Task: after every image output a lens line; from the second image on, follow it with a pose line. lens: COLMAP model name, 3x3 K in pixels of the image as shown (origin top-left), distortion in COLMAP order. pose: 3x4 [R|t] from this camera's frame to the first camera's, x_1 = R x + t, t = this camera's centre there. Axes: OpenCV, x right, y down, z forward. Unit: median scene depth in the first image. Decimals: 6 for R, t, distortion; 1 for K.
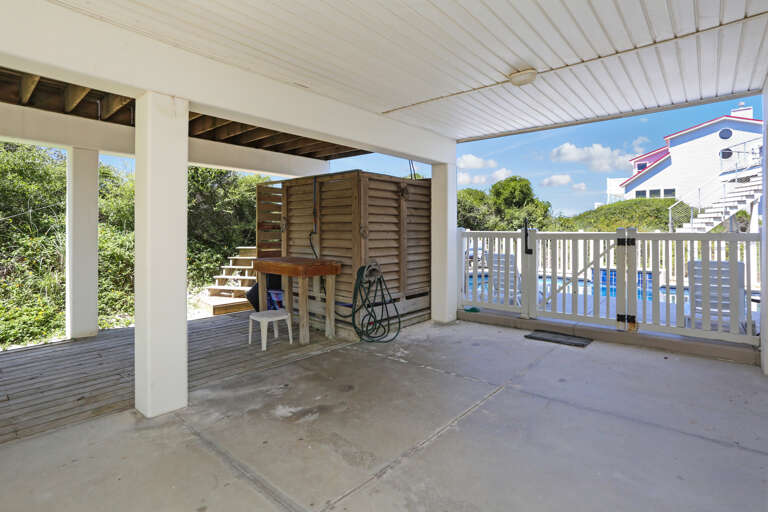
lens RADIAL K [[386.7, 0, 384.1], [0, 386.7, 236.5], [0, 0, 1]] dist [-0.025250, 0.000130]
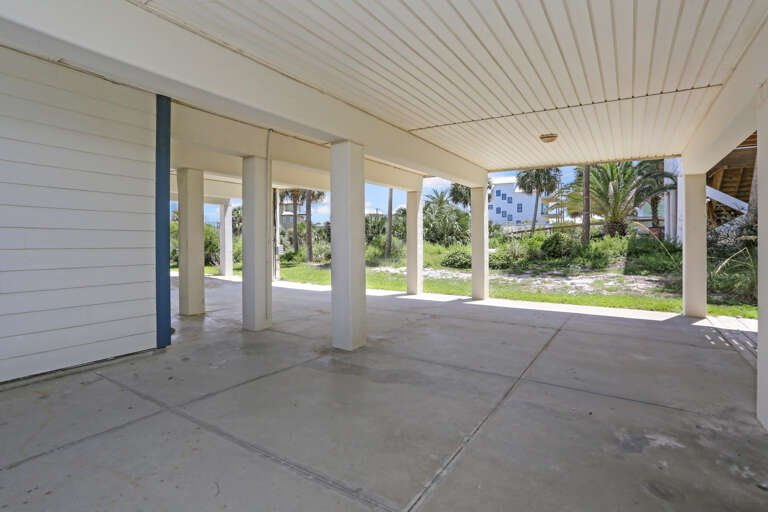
lens RADIAL K [[386.7, 0, 384.1], [0, 386.7, 236.5], [0, 0, 1]] dist [-0.025250, 0.000130]
pose [[-0.990245, -0.011722, -0.138840, 0.527269], [-0.012581, 0.999907, 0.005317, 0.007501], [0.138765, 0.007012, -0.990301, 1.939727]]
